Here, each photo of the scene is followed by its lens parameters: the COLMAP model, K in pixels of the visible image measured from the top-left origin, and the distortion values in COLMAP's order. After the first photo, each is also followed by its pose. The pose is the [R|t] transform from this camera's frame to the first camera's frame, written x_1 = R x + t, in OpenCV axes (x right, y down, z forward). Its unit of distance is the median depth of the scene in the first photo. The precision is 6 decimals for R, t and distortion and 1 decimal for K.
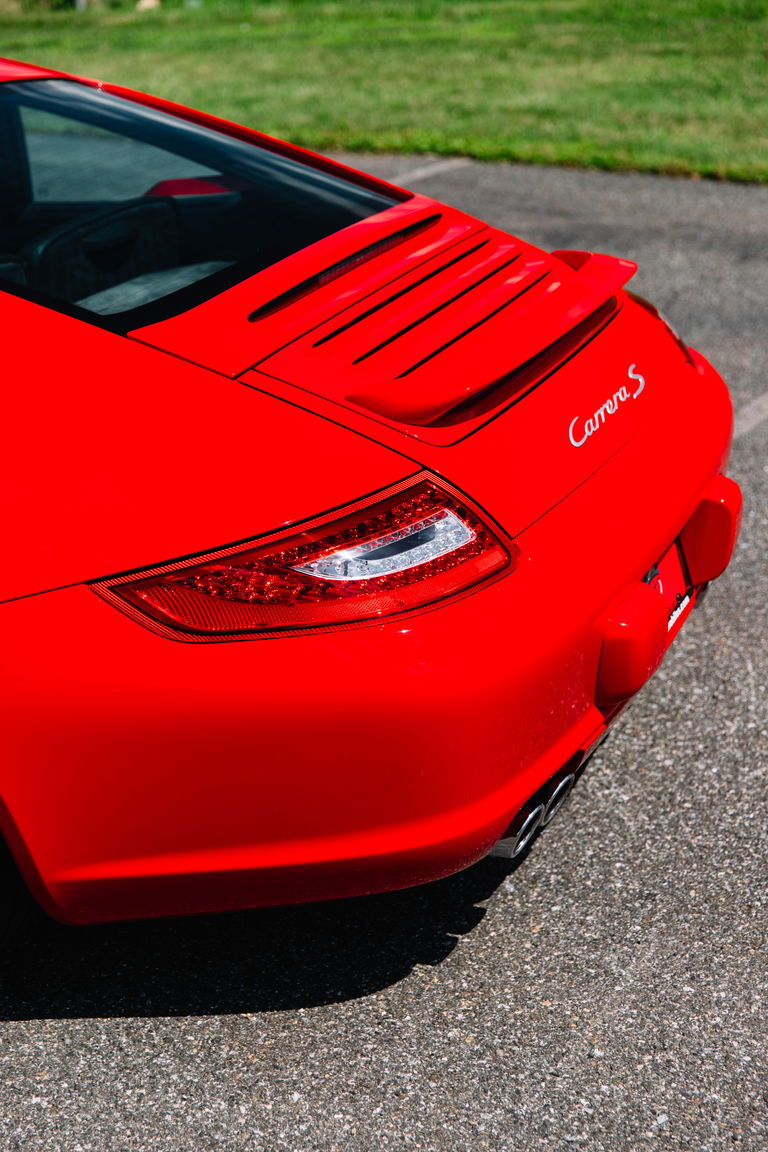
lens RADIAL K [[1814.8, 0, 384.0], [0, 1814.8, 576.0], [0, 0, 1]] dist [-0.035280, 0.070557]
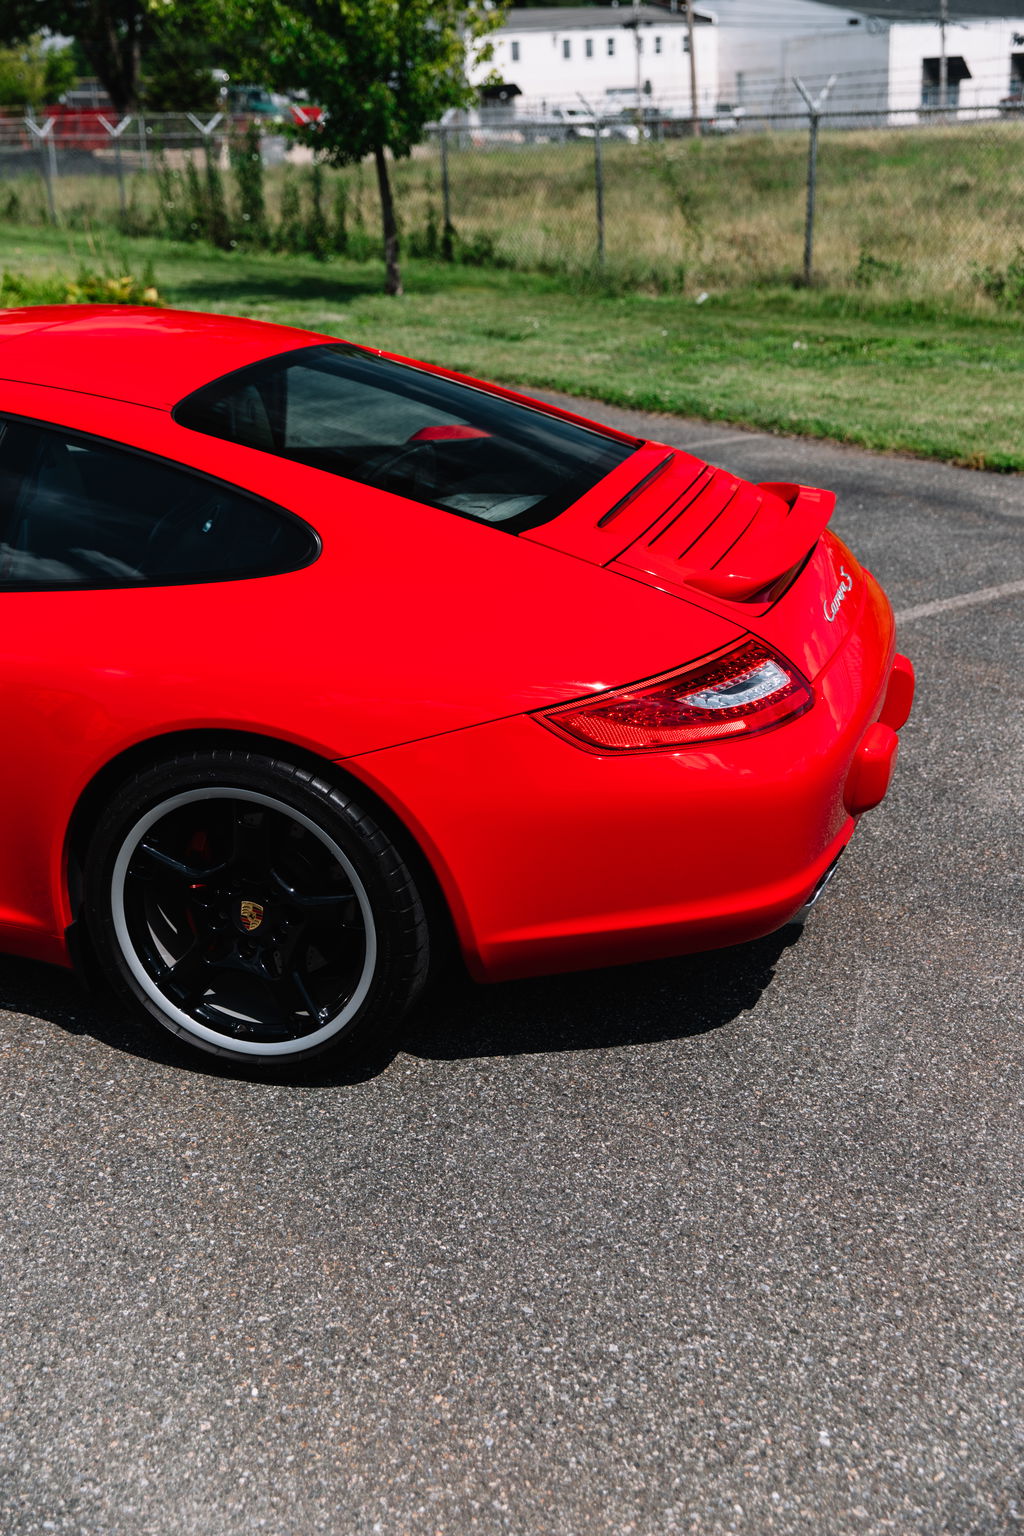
lens RADIAL K [[1770.6, 0, 512.0], [0, 1770.6, 768.0], [0, 0, 1]] dist [-0.016924, -0.023293]
pose [[0.990553, -0.015209, 0.136282, -0.273267], [0.020661, 0.999038, -0.038682, 0.073481], [-0.135563, 0.041132, 0.989915, -0.232248]]
